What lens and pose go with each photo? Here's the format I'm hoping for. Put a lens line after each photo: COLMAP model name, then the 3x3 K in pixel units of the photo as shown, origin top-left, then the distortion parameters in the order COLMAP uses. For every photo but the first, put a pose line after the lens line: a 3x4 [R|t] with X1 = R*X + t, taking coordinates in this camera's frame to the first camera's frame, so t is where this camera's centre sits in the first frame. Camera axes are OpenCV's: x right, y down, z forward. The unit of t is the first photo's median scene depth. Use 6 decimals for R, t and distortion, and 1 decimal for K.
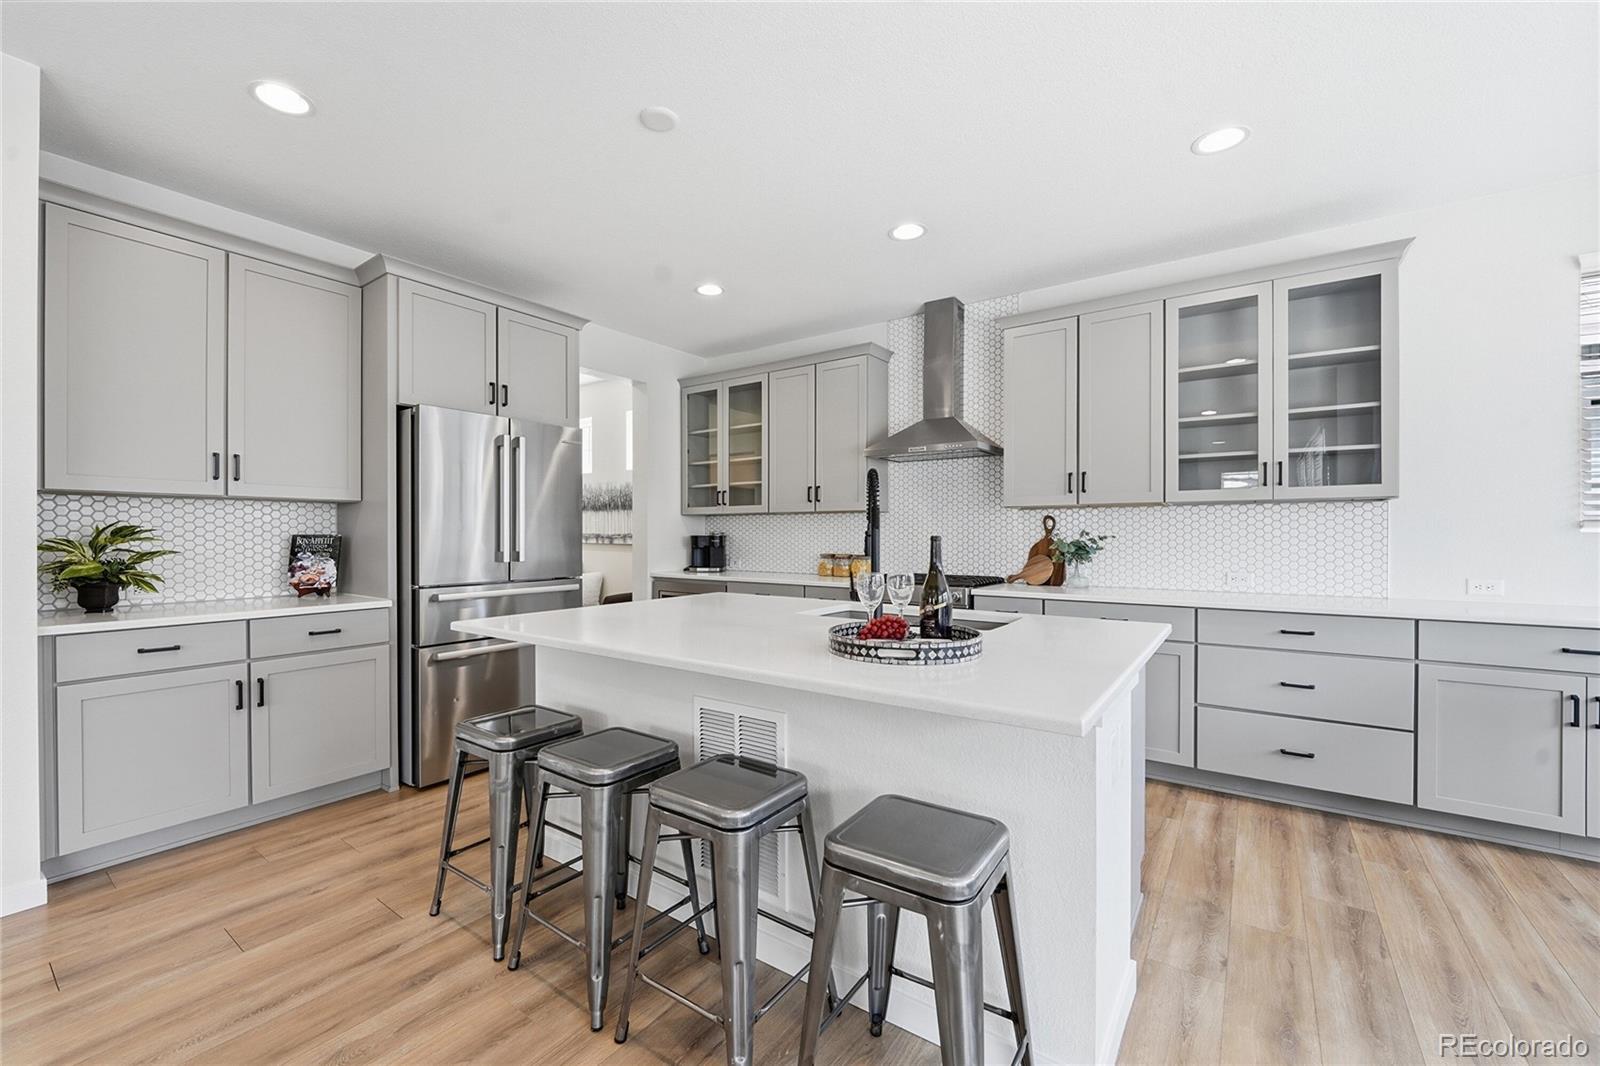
lens RADIAL K [[652.4, 0, 792.4], [0, 652.4, 539.6], [0, 0, 1]] dist [-0.007506, -0.001173]
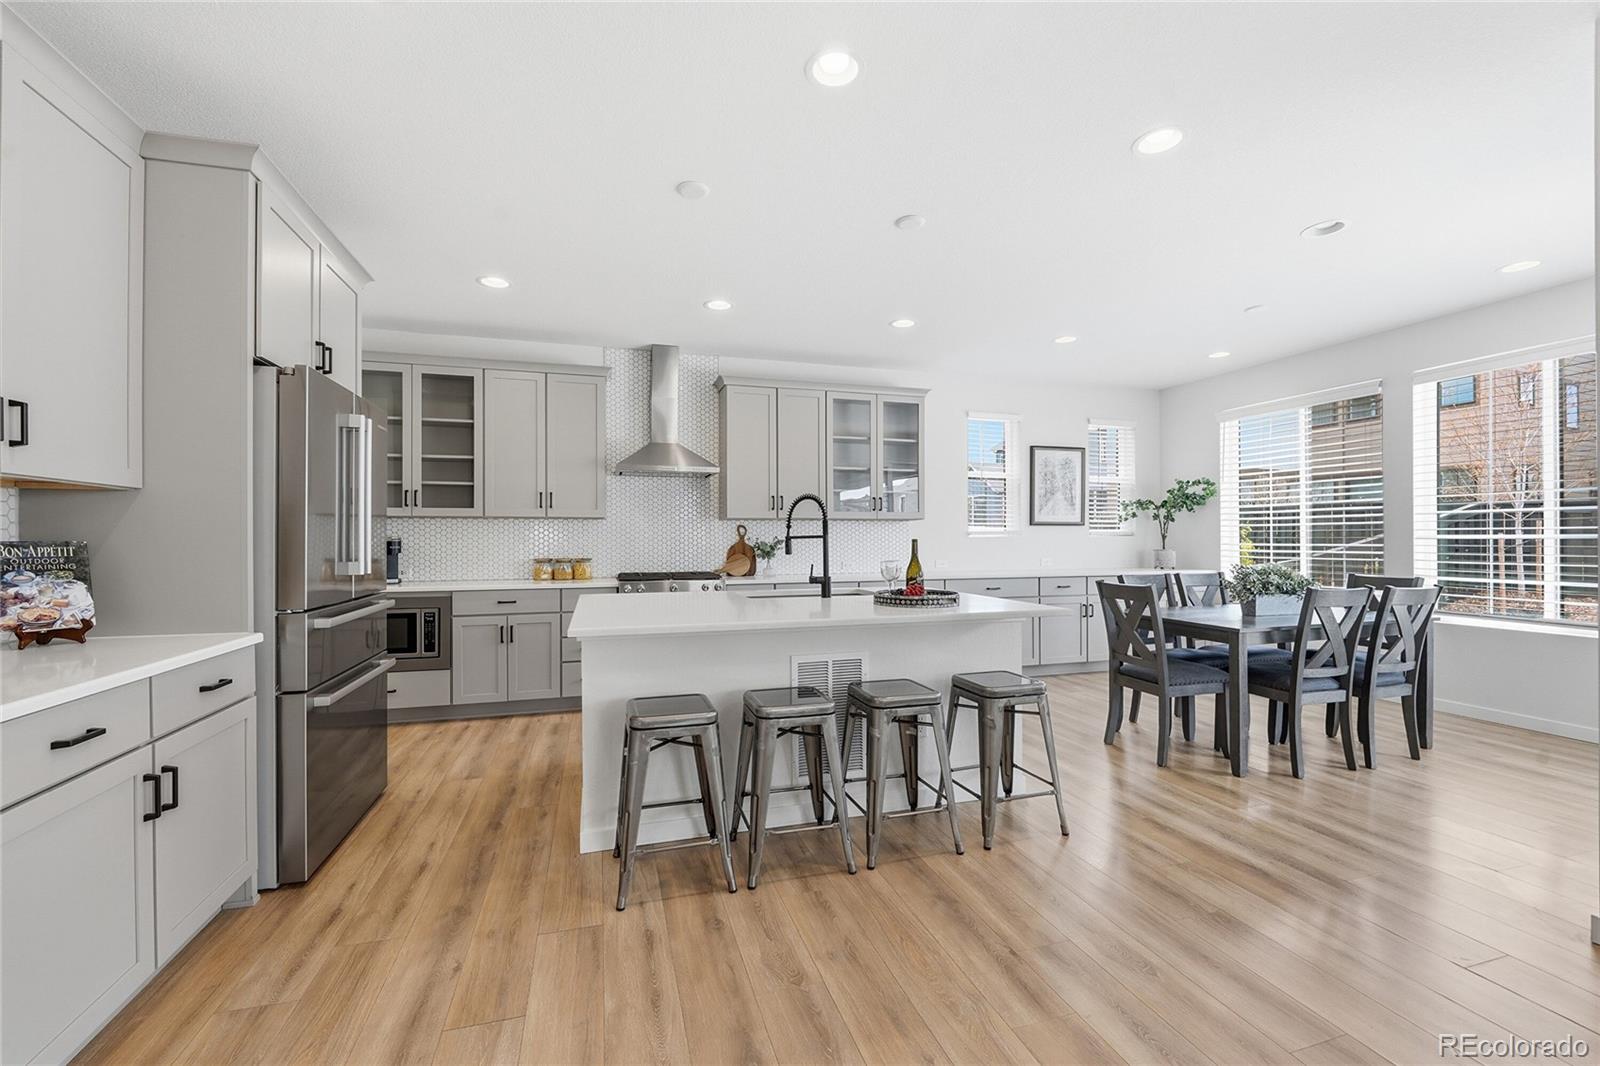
lens RADIAL K [[652.4, 0, 792.4], [0, 652.4, 539.6], [0, 0, 1]] dist [-0.007506, -0.001173]
pose [[0.613226, -0.002778, 0.789902, -0.729420], [0.008098, 0.999963, -0.002770, -0.001833], [-0.789866, 0.008096, 0.613226, 0.091757]]
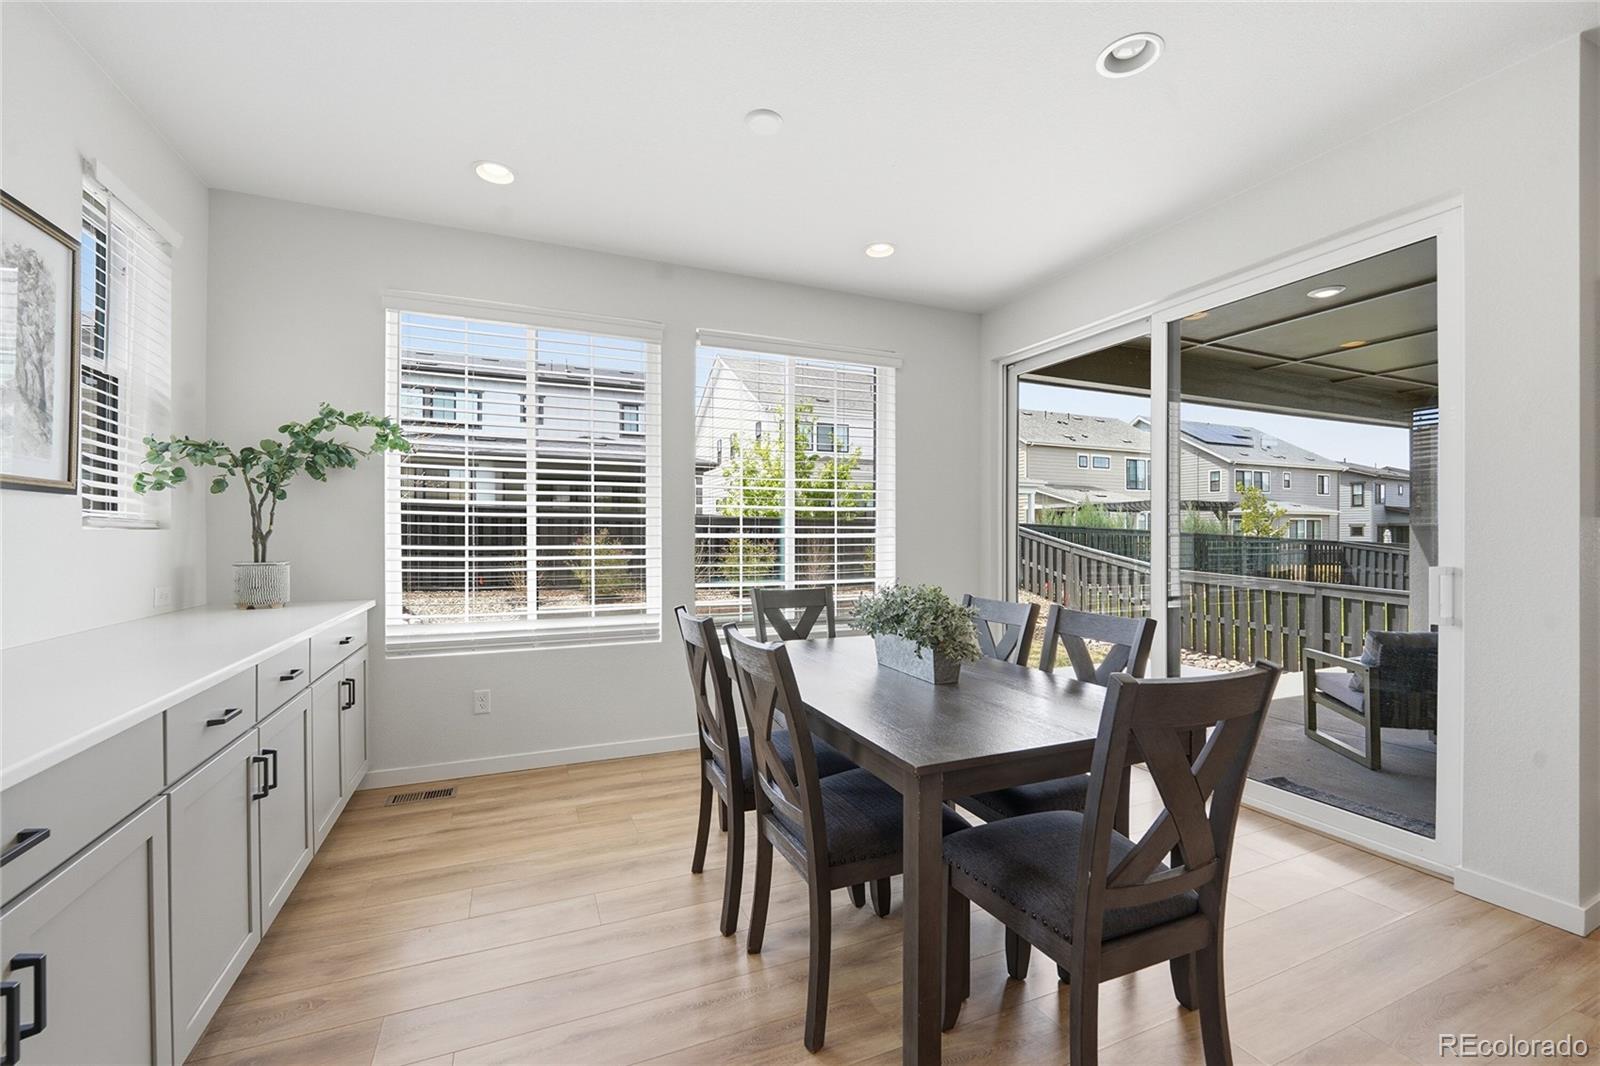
lens RADIAL K [[645.5, 0, 788.3], [0, 645.5, 534.6], [0, 0, 1]] dist [-0.009266, -0.000698]
pose [[-0.849965, 0.001339, 0.526837, 0.454248], [0.003718, 0.999987, 0.003458, -0.005489], [-0.526826, 0.004898, -0.849959, 0.729408]]
